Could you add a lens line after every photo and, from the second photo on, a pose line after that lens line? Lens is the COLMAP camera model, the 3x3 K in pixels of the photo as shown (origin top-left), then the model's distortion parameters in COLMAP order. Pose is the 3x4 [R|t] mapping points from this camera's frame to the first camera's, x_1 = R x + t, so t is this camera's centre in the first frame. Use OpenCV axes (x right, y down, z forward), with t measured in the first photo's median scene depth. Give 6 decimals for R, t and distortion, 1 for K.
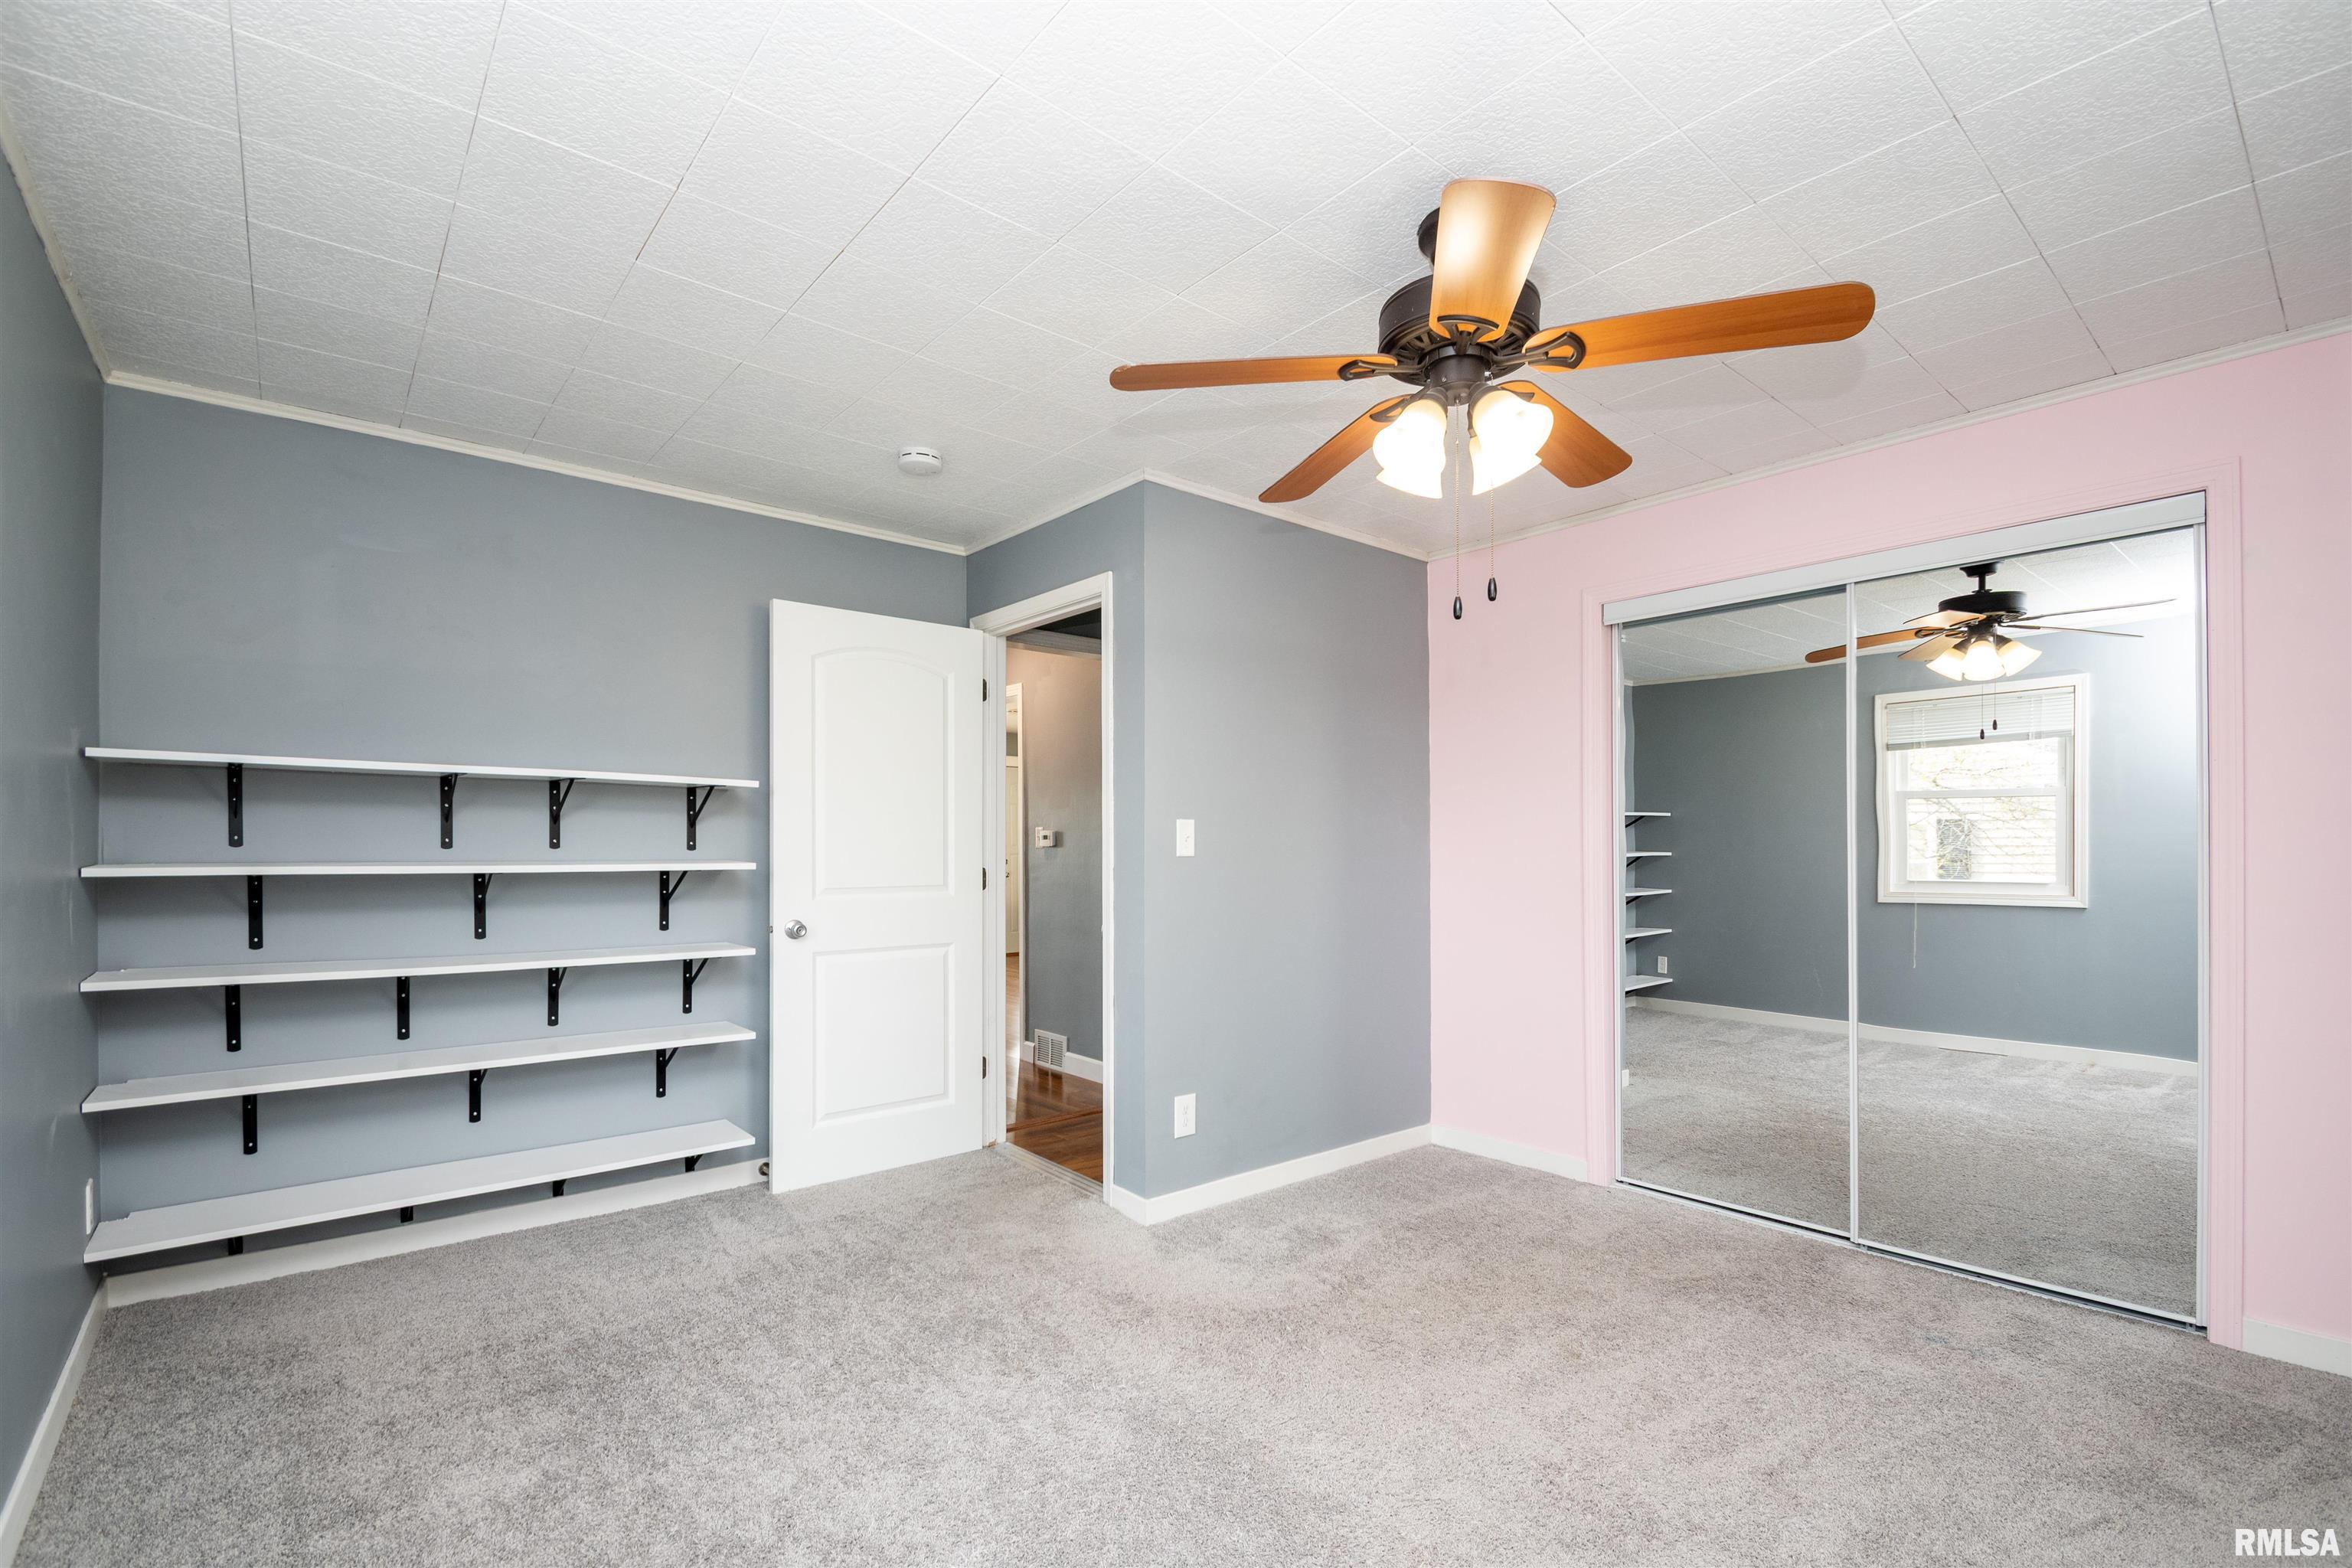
lens RADIAL K [[1049.5, 0, 1148.5], [0, 1049.5, 816.4], [0, 0, 1]] dist [0.001699, -0.000006]
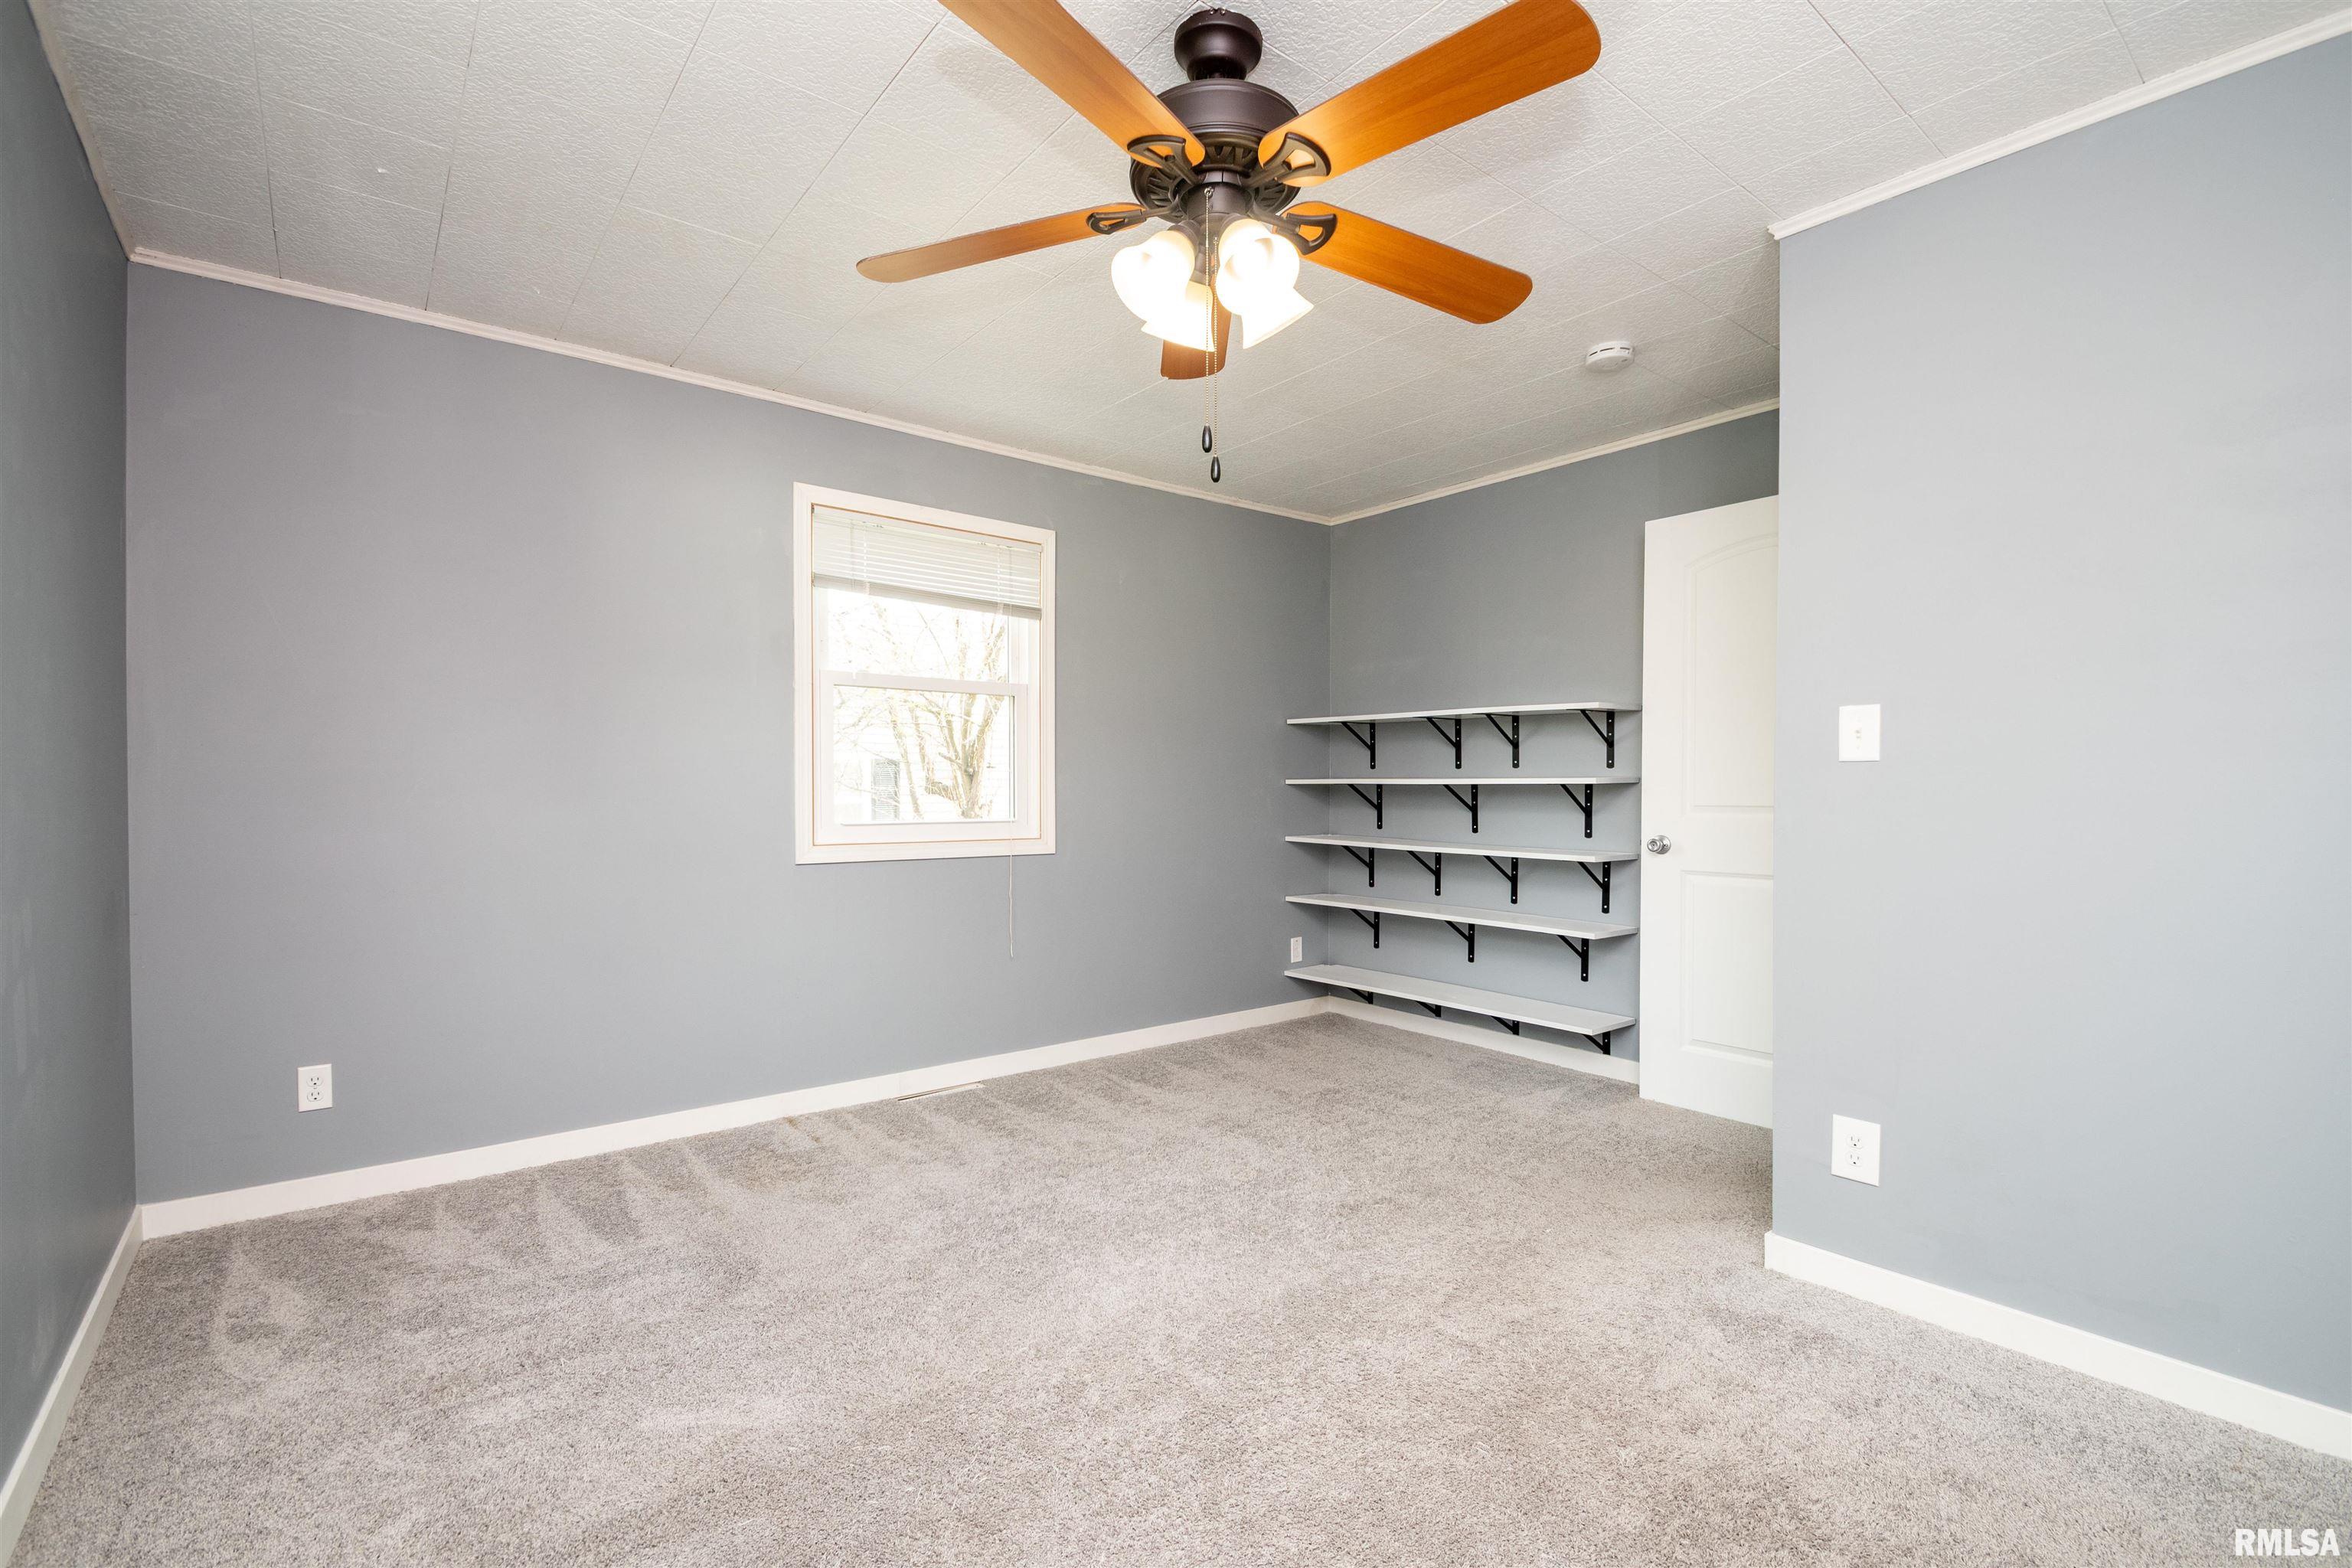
lens RADIAL K [[1049.5, 0, 1148.5], [0, 1049.5, 816.4], [0, 0, 1]] dist [0.001699, -0.000006]
pose [[-0.054872, 0.025728, -0.998162, 0.769198], [0.021153, 0.999474, 0.024599, 0.049439], [0.998269, -0.019765, -0.055387, 0.625774]]
